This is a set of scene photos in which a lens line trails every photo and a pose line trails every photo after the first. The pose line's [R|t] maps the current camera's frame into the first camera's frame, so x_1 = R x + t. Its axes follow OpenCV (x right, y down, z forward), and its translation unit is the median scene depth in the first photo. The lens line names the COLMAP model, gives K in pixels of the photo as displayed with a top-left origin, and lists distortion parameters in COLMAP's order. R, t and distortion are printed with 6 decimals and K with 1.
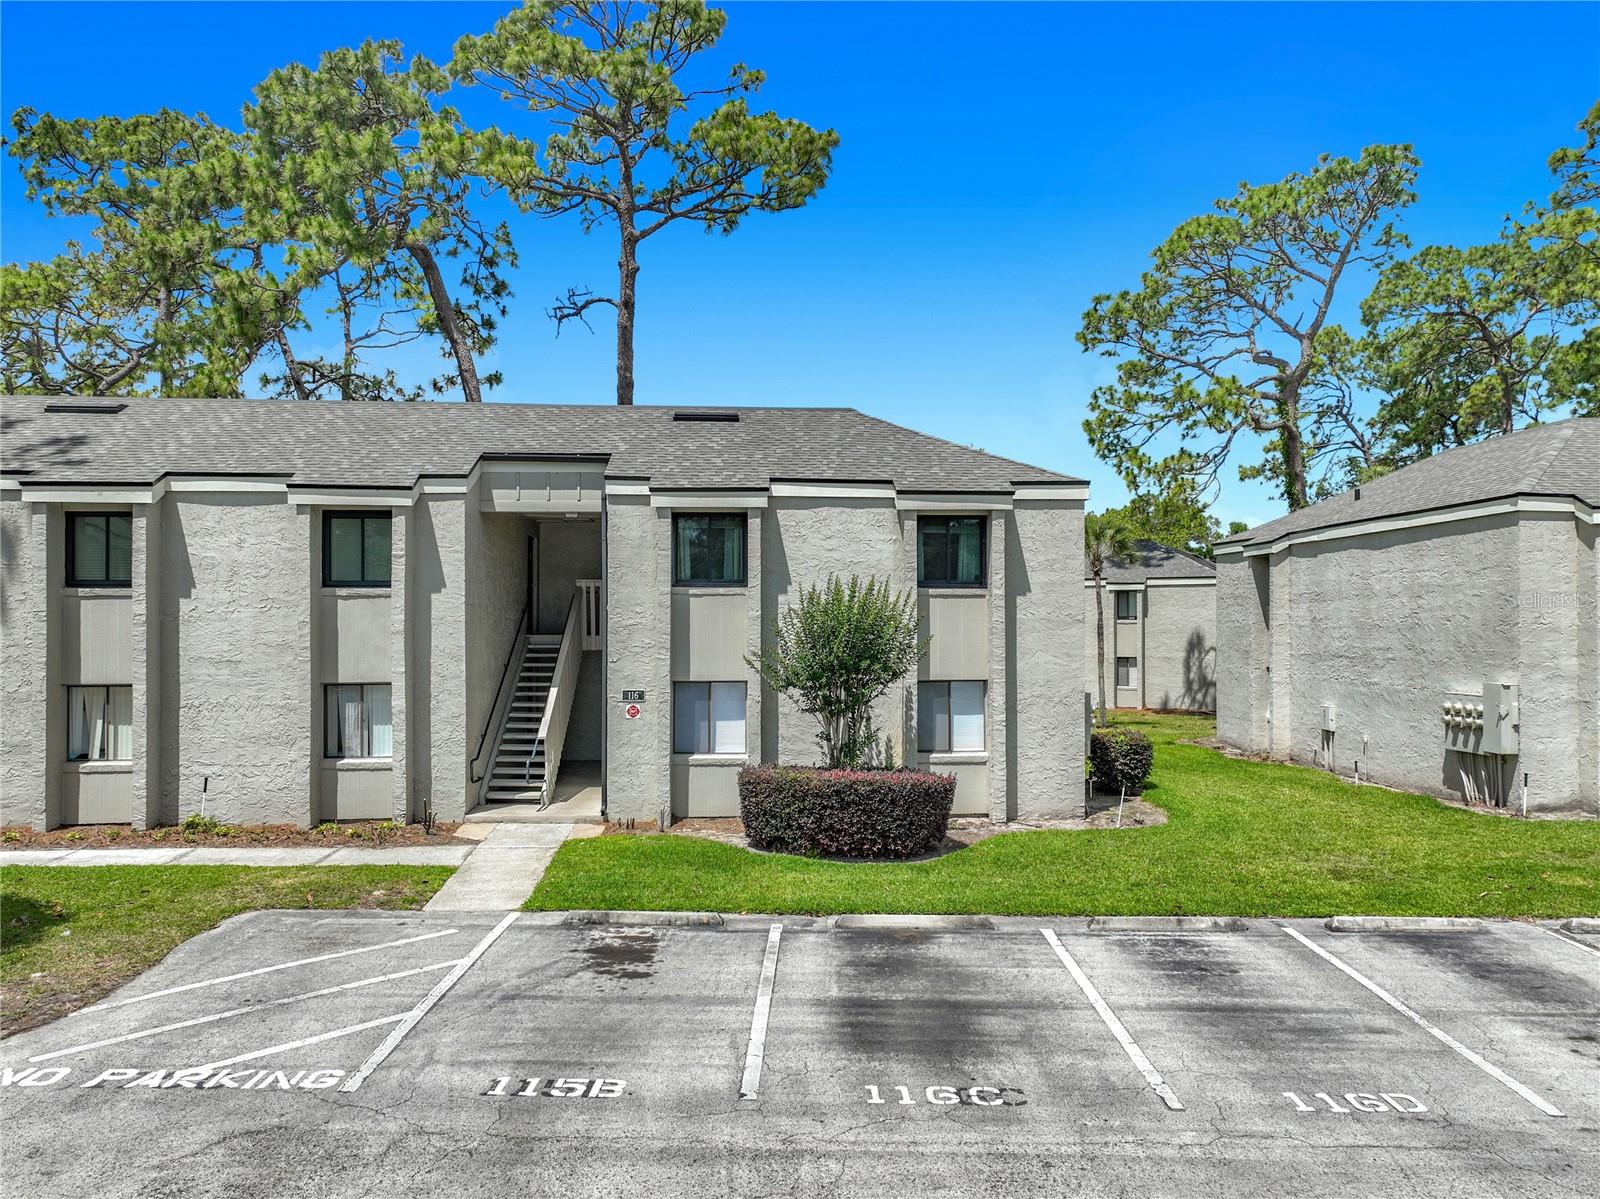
lens RADIAL K [[900.4, 0, 830.8], [0, 900.4, 605.5], [0, 0, 1]] dist [0.005581, 0.001490]
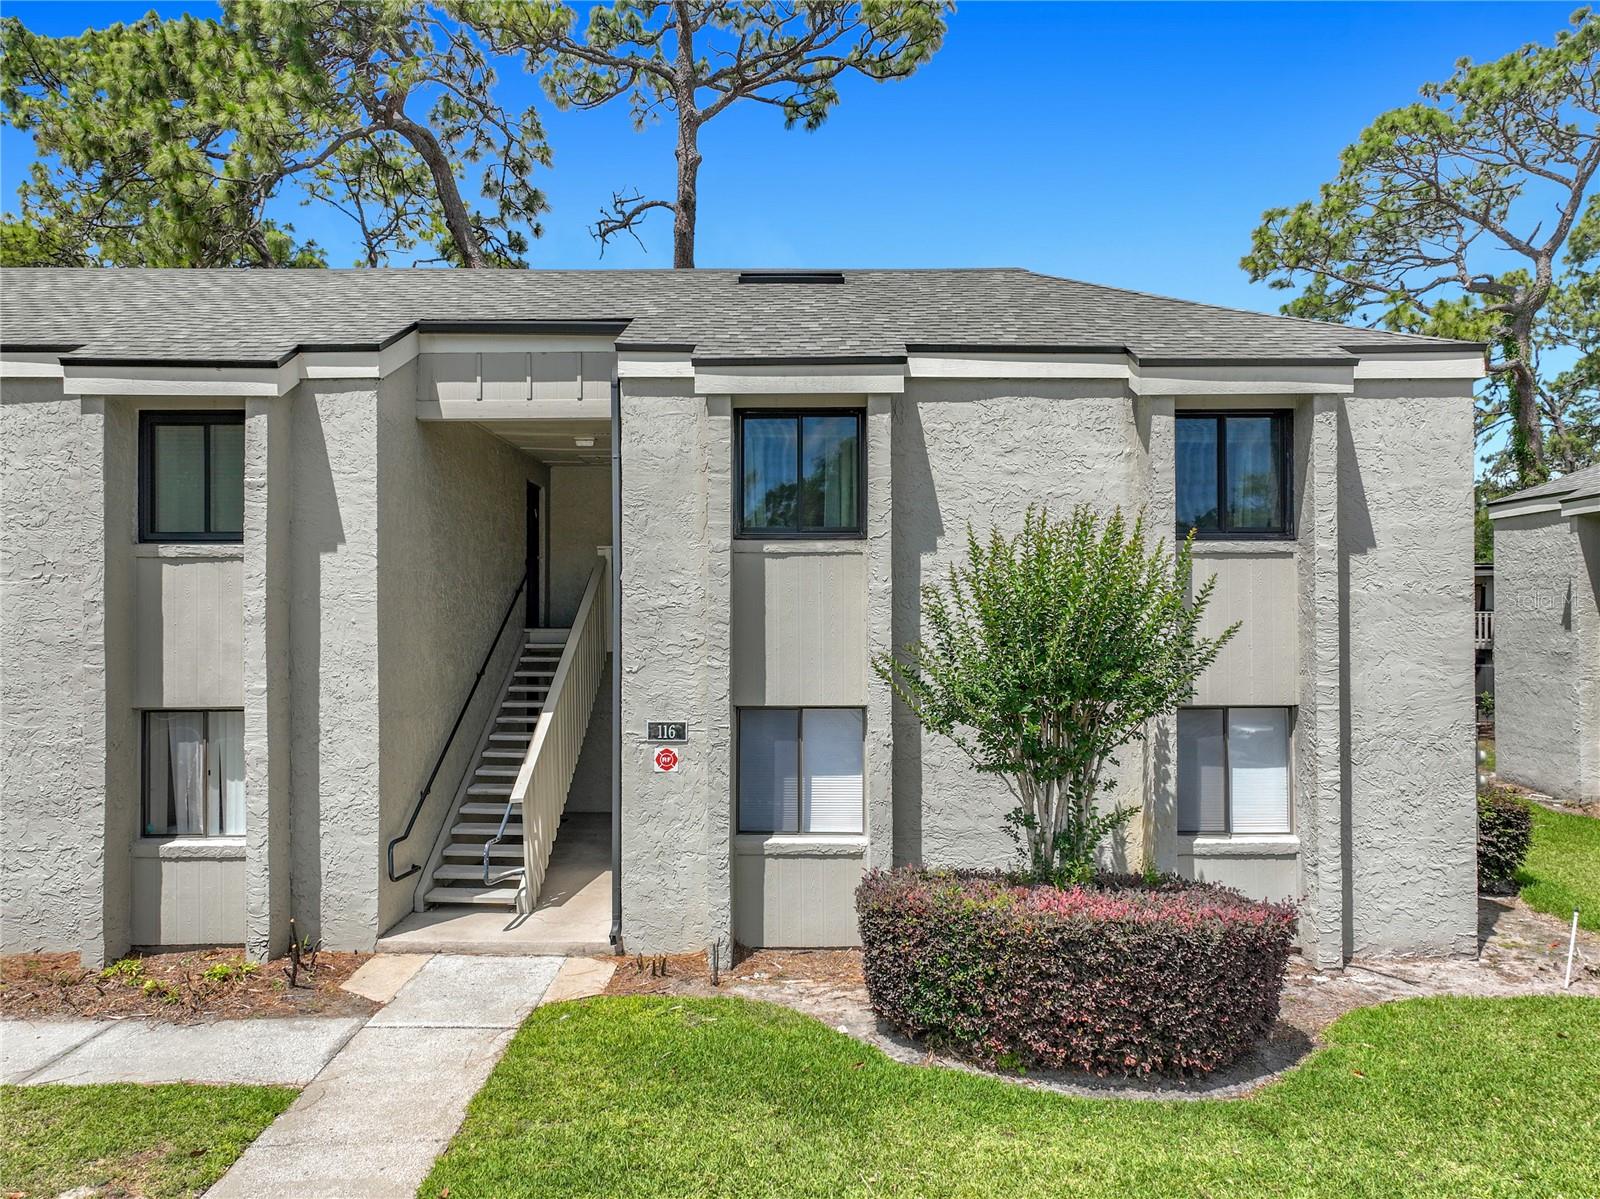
lens RADIAL K [[997.6, 0, 853.3], [0, 997.6, 604.2], [0, 0, 1]] dist [0.003121, 0.002564]
pose [[0.997496, -0.002901, -0.070660, -0.057975], [0.003066, 0.999993, 0.002223, 0.018876], [0.070653, -0.002435, 0.997498, 0.385220]]
